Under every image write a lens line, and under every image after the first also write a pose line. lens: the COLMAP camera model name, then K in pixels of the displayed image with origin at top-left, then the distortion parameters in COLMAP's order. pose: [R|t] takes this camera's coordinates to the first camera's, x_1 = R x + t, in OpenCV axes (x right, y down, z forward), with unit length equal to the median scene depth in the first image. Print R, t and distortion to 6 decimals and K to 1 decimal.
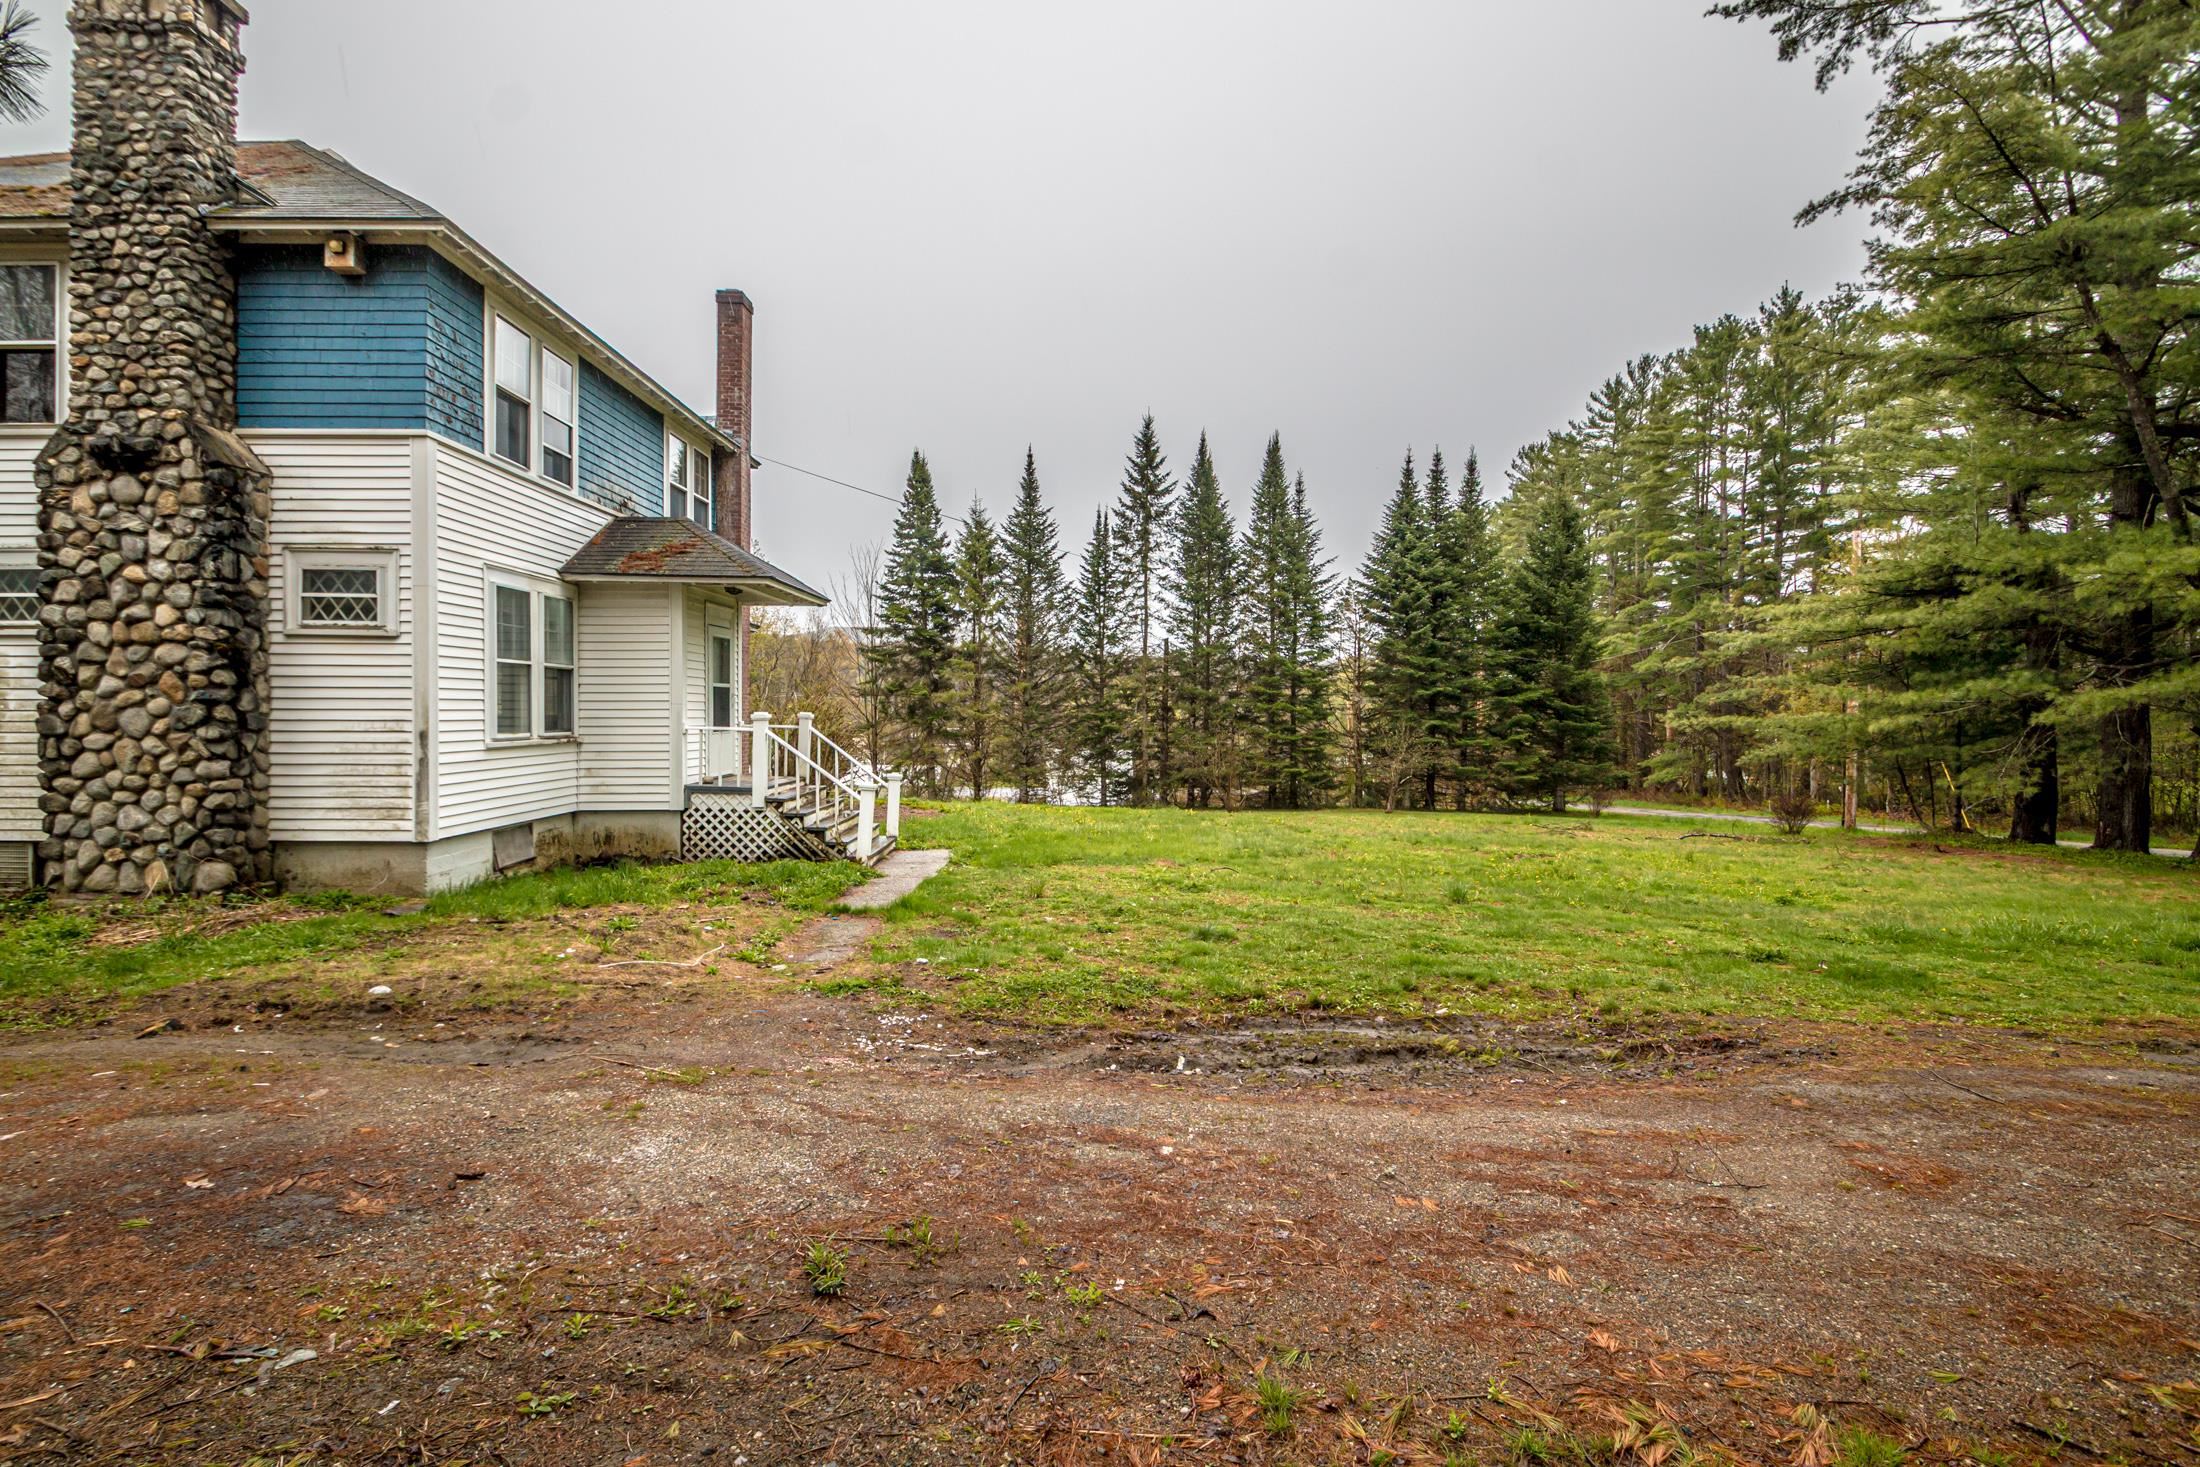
lens RADIAL K [[1029.4, 0, 1100.0], [0, 1029.4, 733.5], [0, 0, 1]] dist [-0.001351, -0.011828]
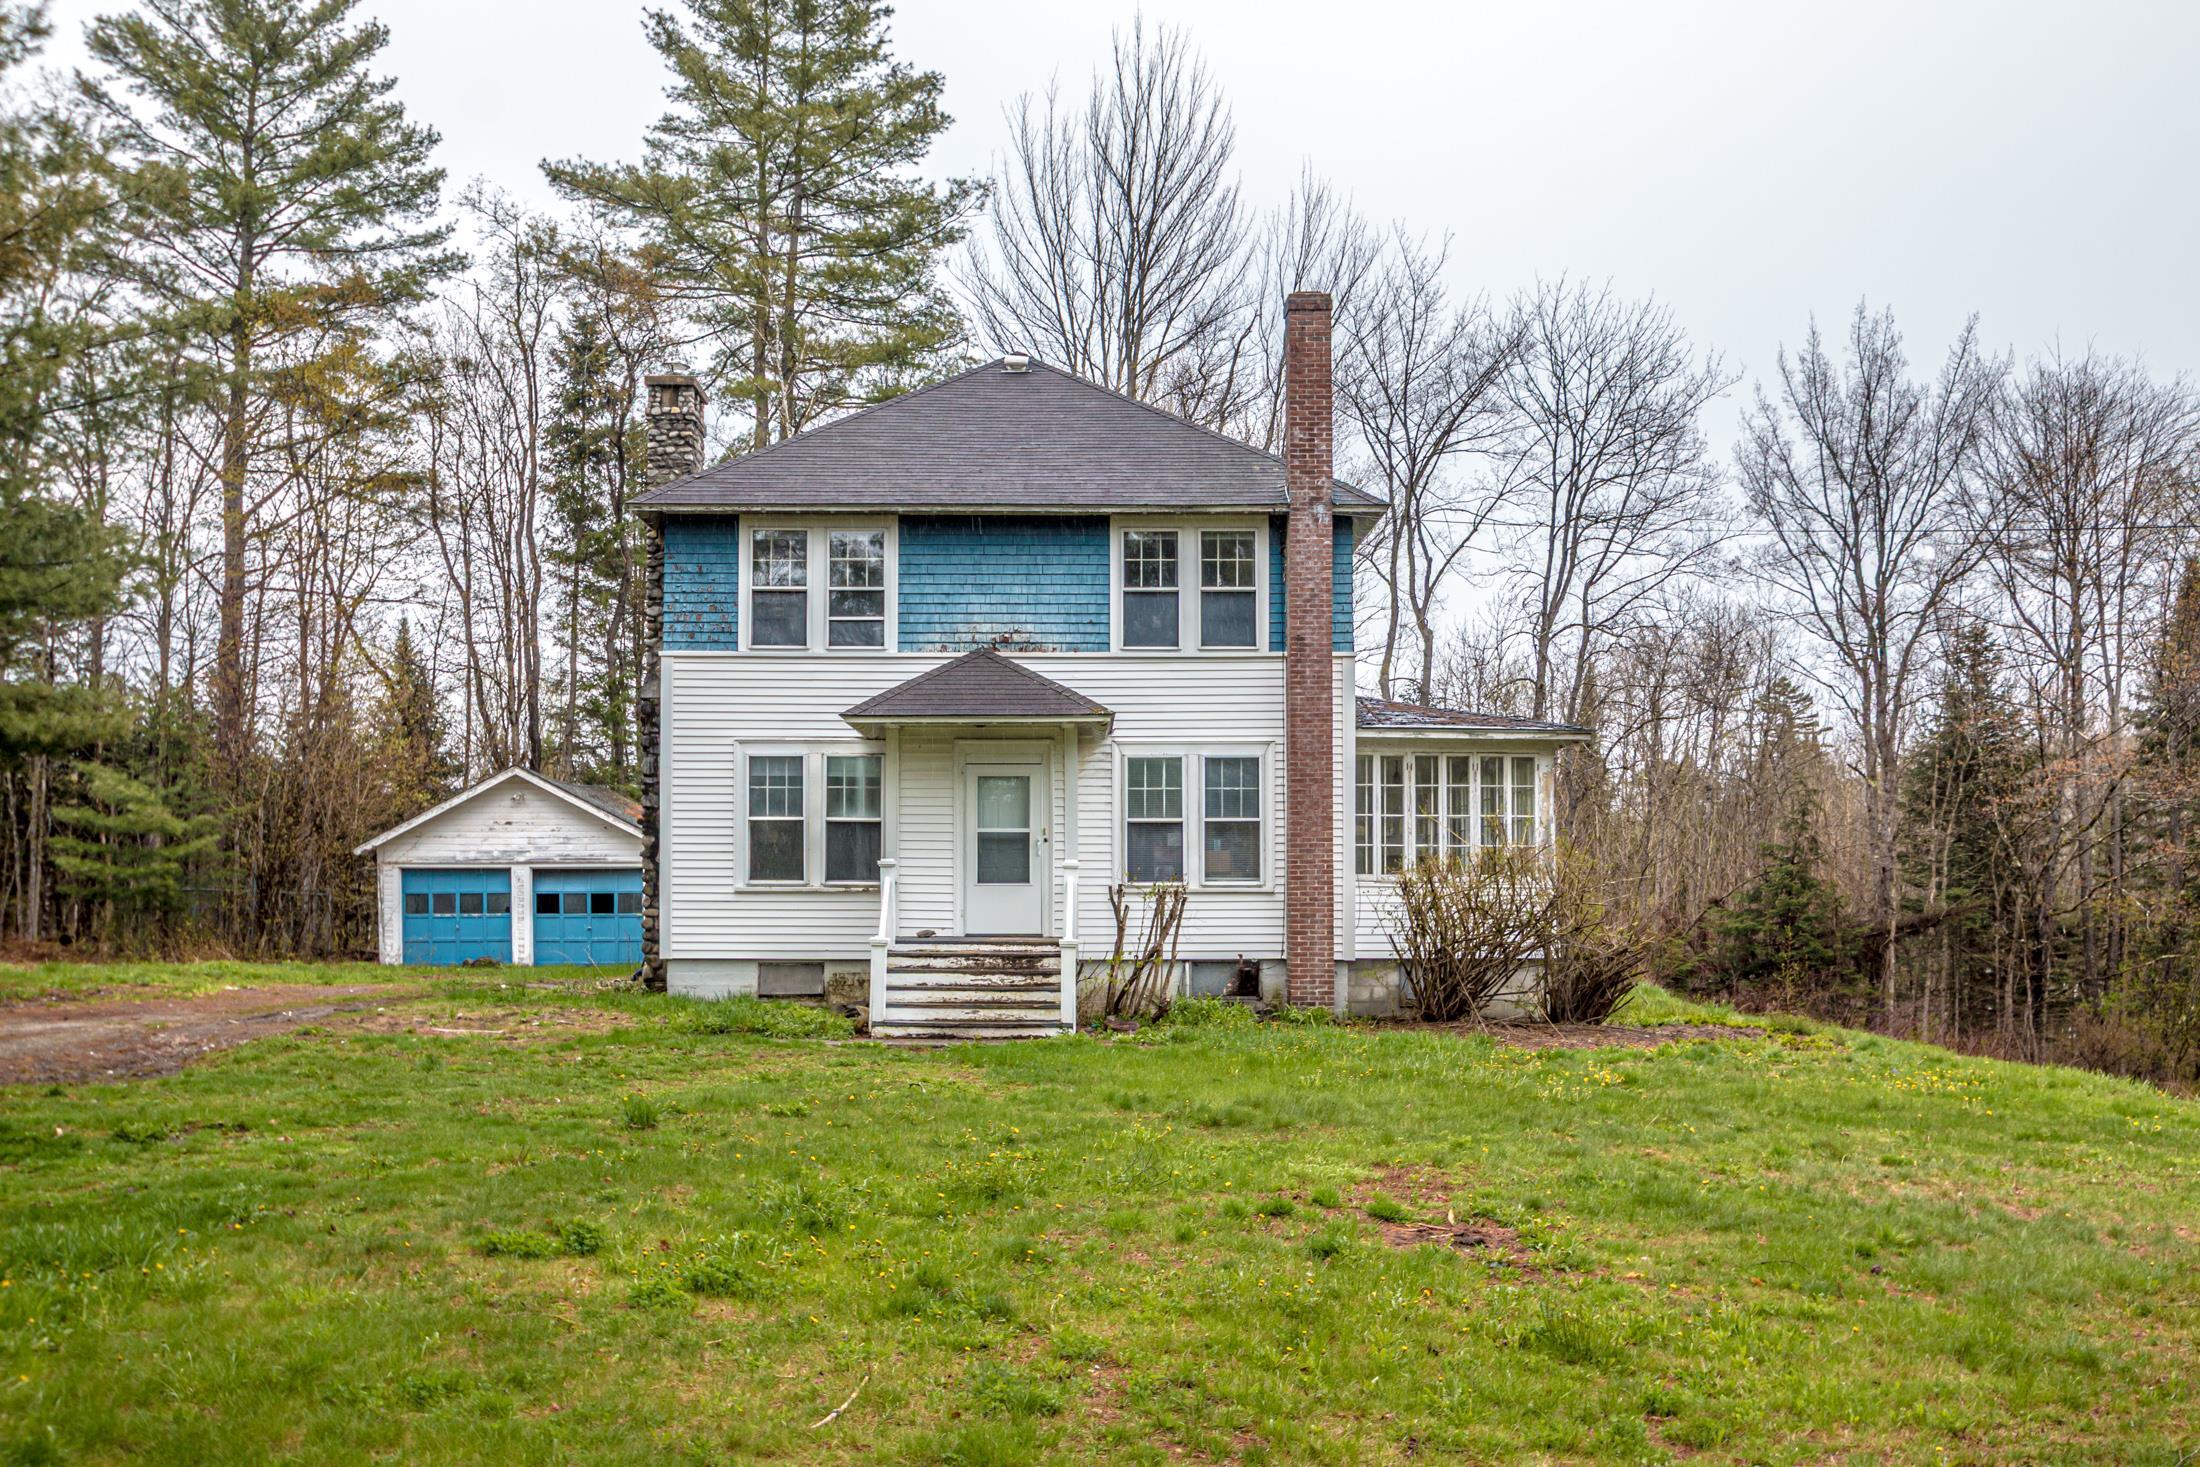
lens RADIAL K [[2086.6, 0, 1101.5], [0, 2086.6, 852.9], [0, 0, 1]] dist [-0.084181, 0.088998]
pose [[-0.034586, -0.028665, -0.998991, 2.116281], [-0.030017, 0.999167, -0.027630, 0.027364], [0.998951, 0.029031, -0.035418, 1.744472]]
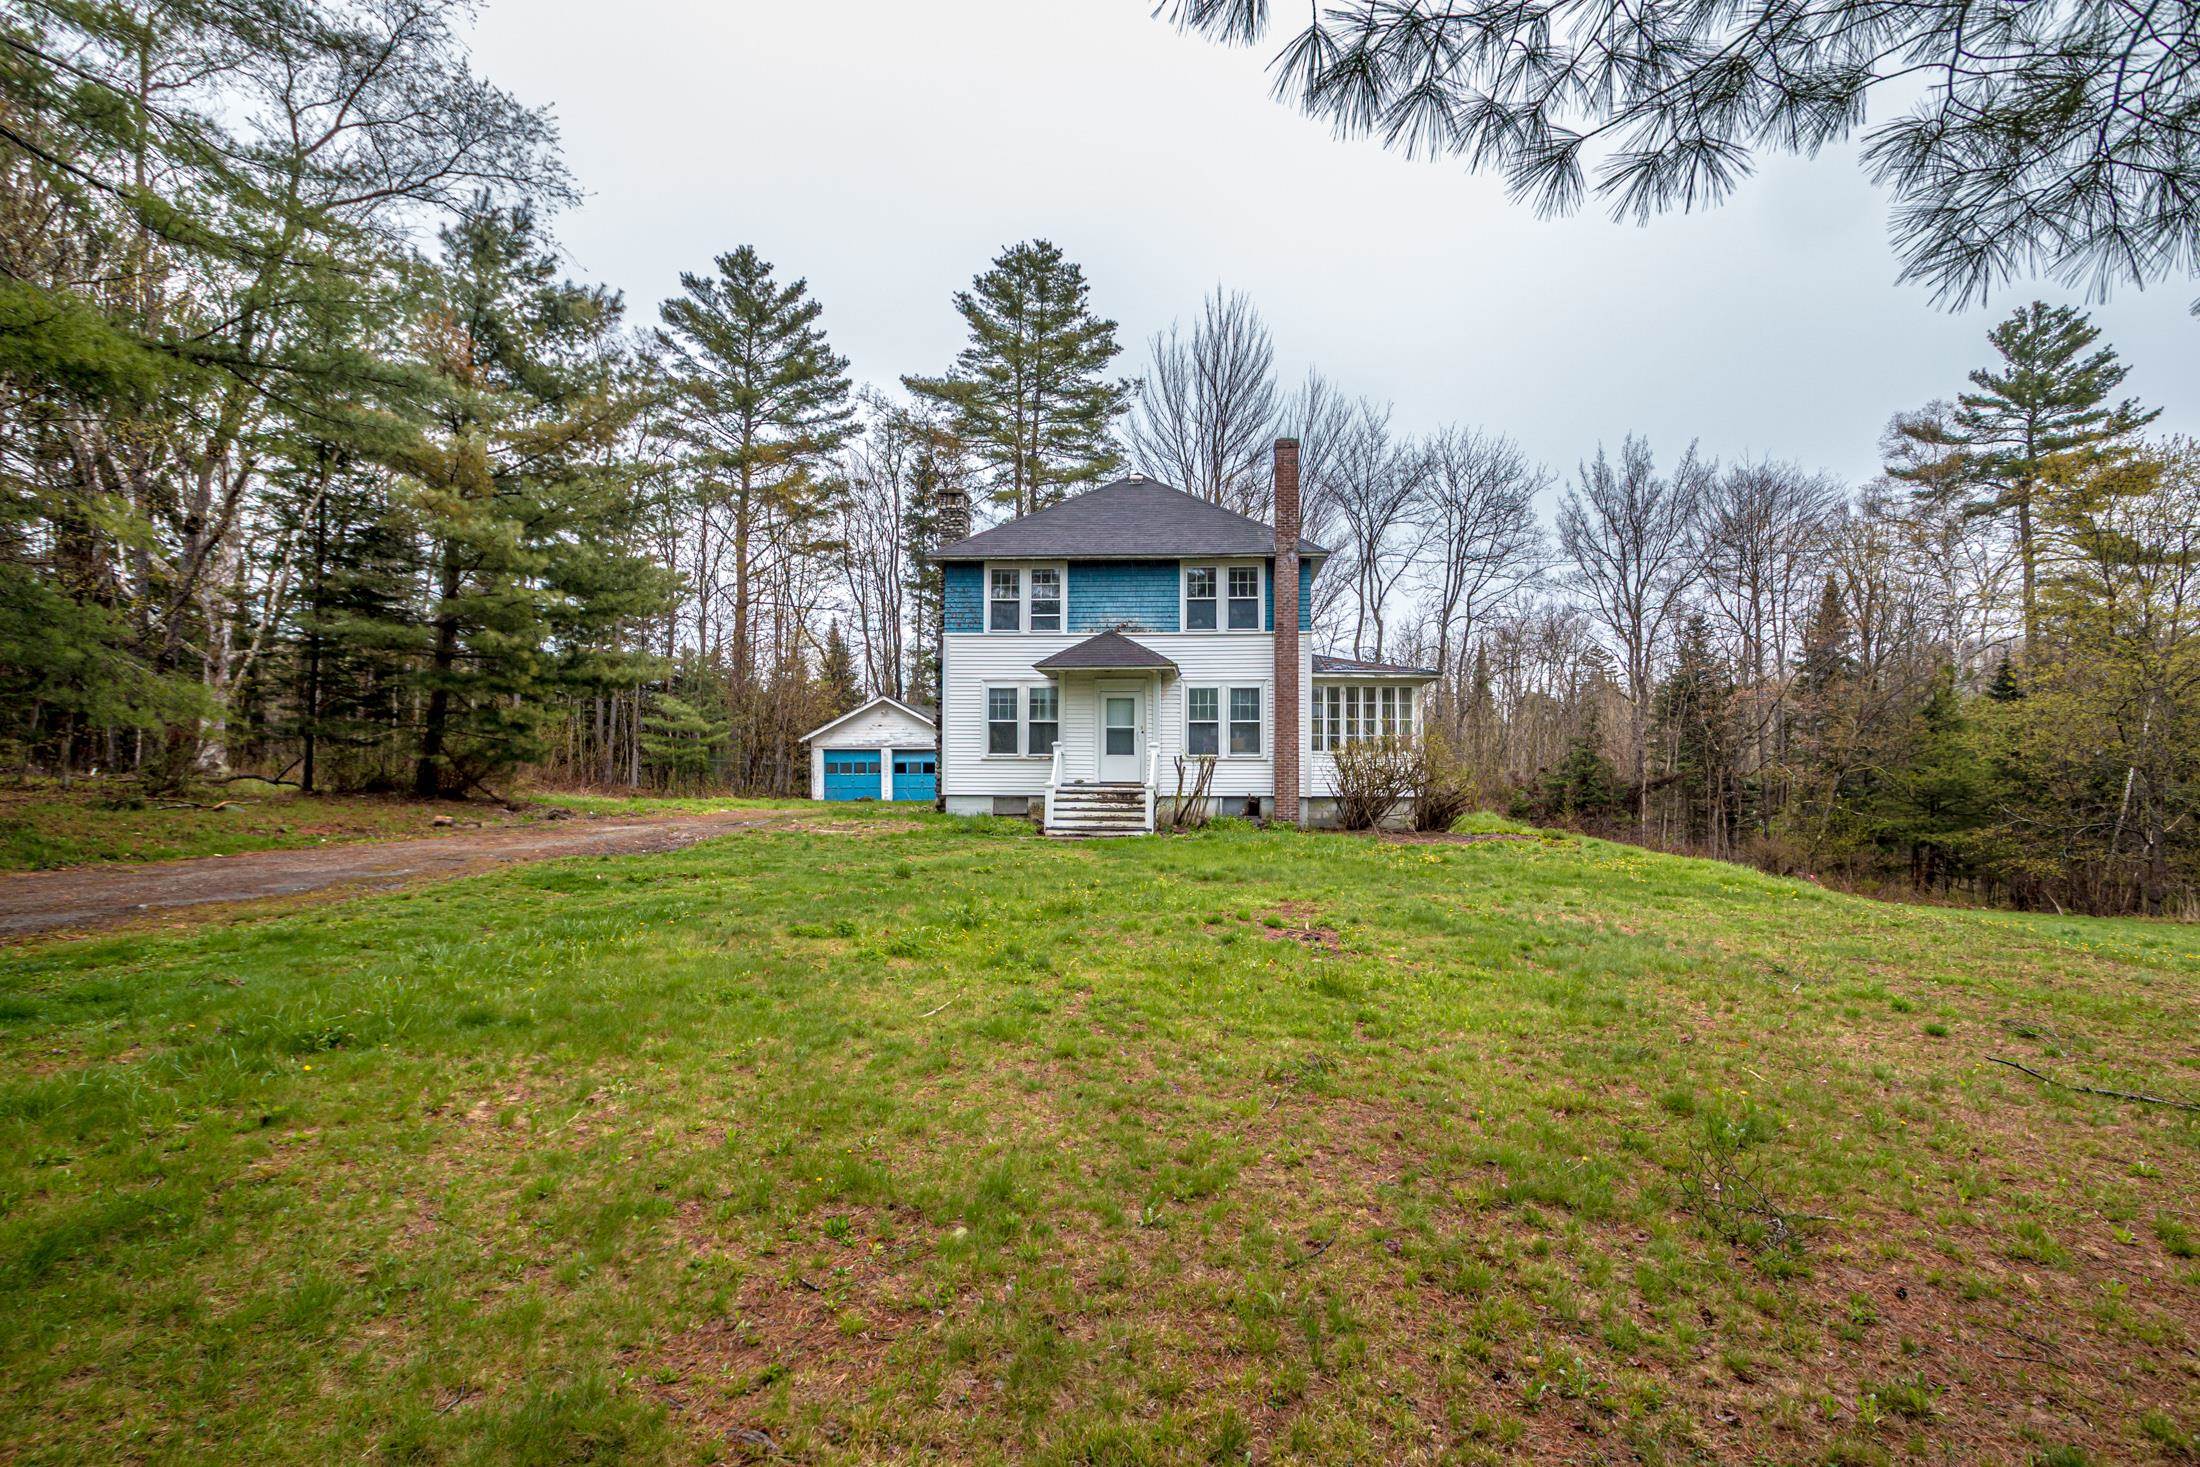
lens RADIAL K [[1133.4, 0, 1135.9], [0, 1133.4, 729.7], [0, 0, 1]] dist [0.000071, 0.000146]
pose [[-0.112232, -0.042237, -0.992784, 2.167614], [-0.032694, 0.998712, -0.038793, 0.040121], [0.993144, 0.028104, -0.113468, 1.873585]]
